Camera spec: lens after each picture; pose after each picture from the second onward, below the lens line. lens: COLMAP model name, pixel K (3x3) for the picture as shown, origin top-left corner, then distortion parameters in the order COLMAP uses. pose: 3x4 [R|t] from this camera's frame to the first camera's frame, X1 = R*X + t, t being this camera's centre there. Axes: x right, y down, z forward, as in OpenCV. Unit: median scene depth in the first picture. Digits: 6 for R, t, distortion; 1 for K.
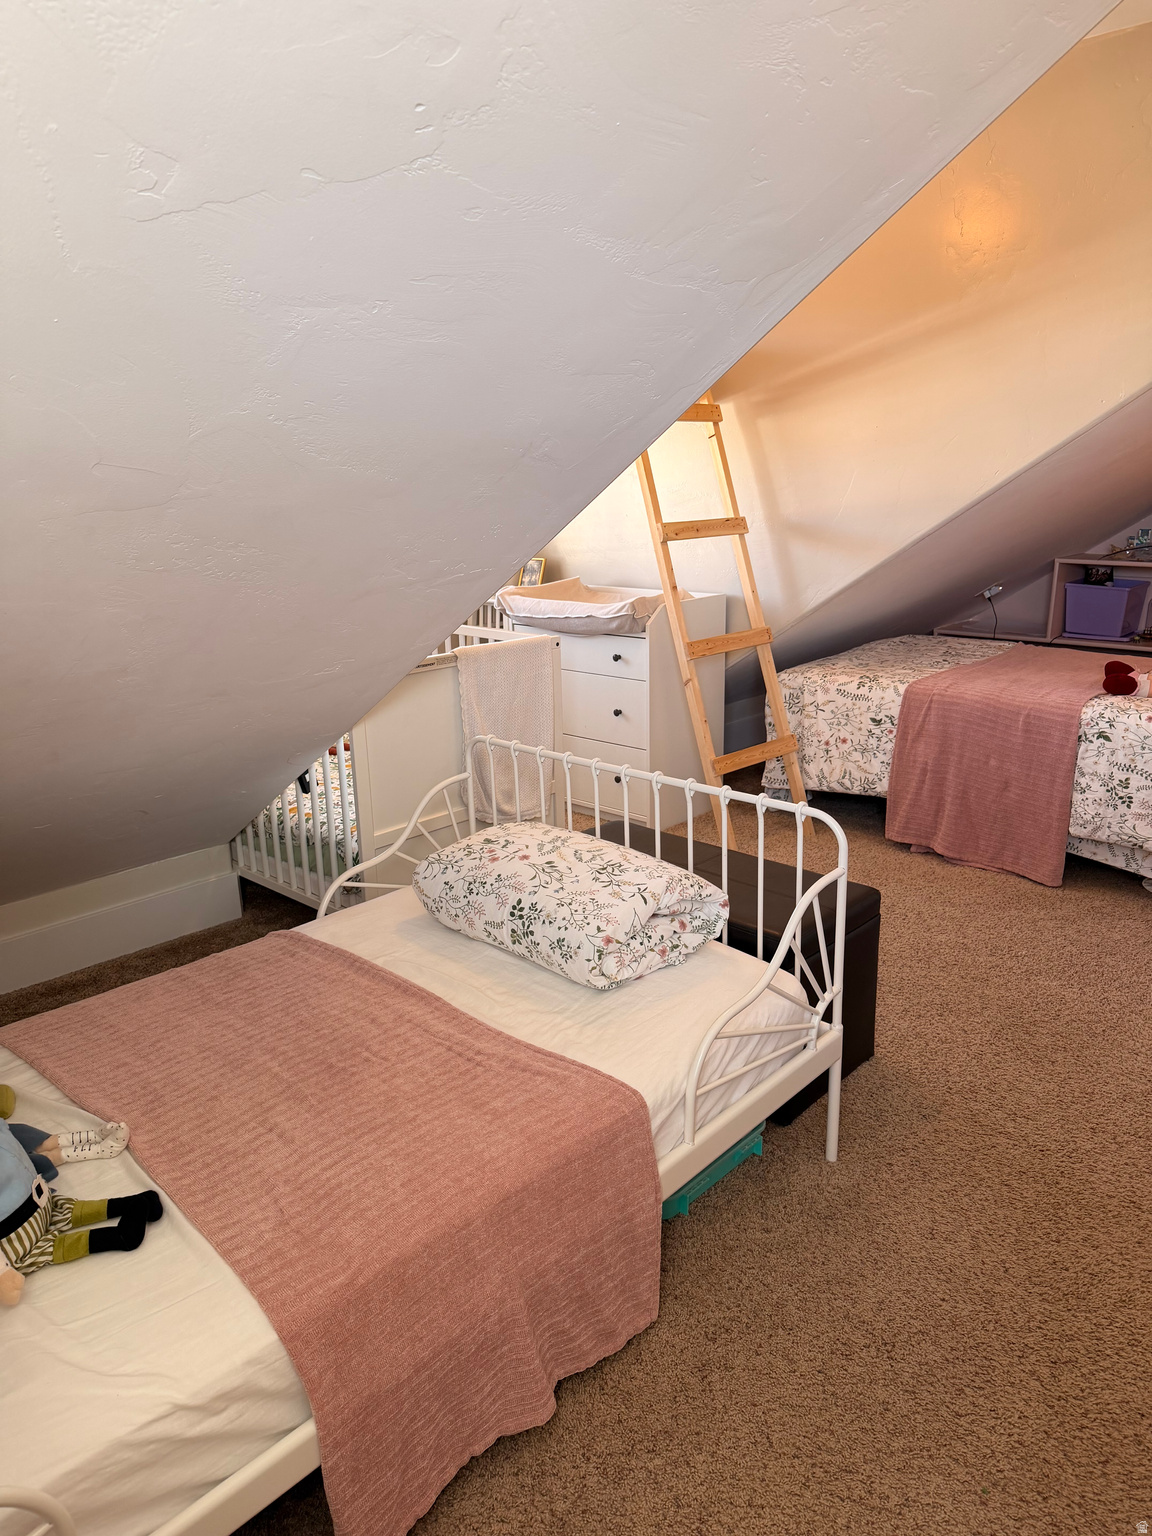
lens RADIAL K [[1065.0, 0, 567.2], [0, 1065.0, 762.4], [0, 0, 1]] dist [0.066700, -0.081890]
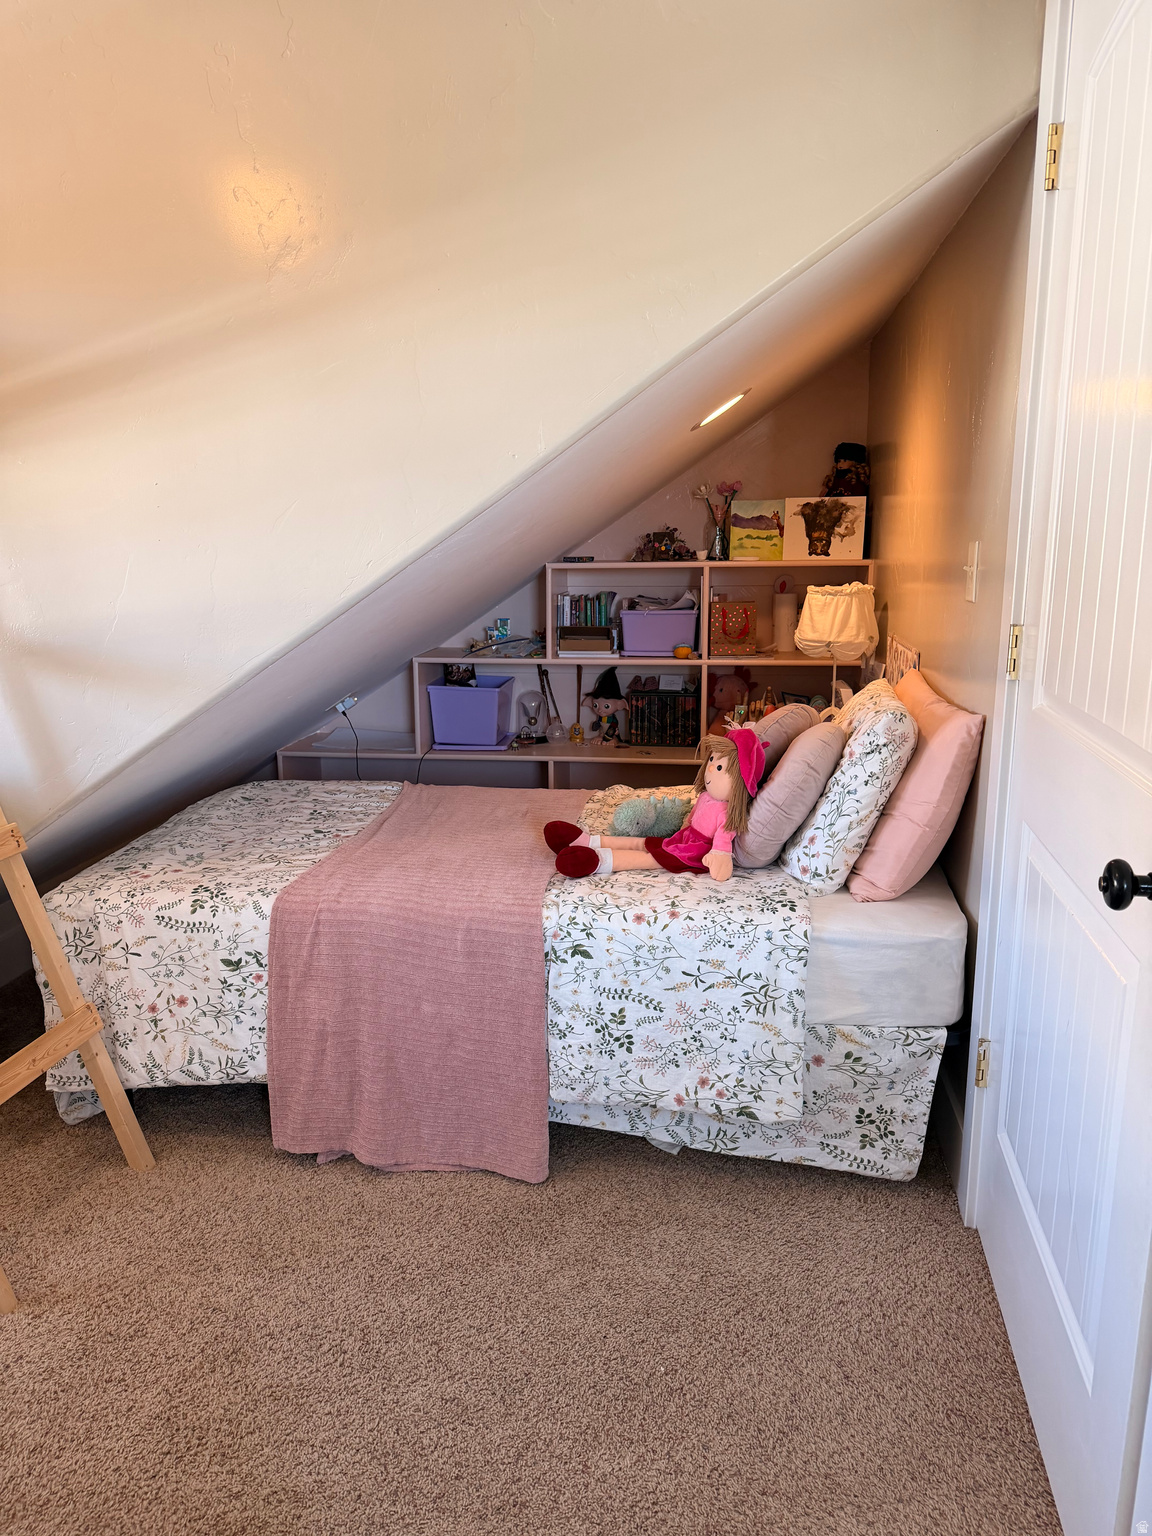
lens RADIAL K [[1065.0, 0, 567.2], [0, 1065.0, 762.4], [0, 0, 1]] dist [0.066700, -0.081890]
pose [[0.812973, -0.119000, 0.570012, 0.112302], [0.153868, 0.988003, -0.013189, -0.113709], [-0.561604, 0.098429, 0.821531, 0.390342]]
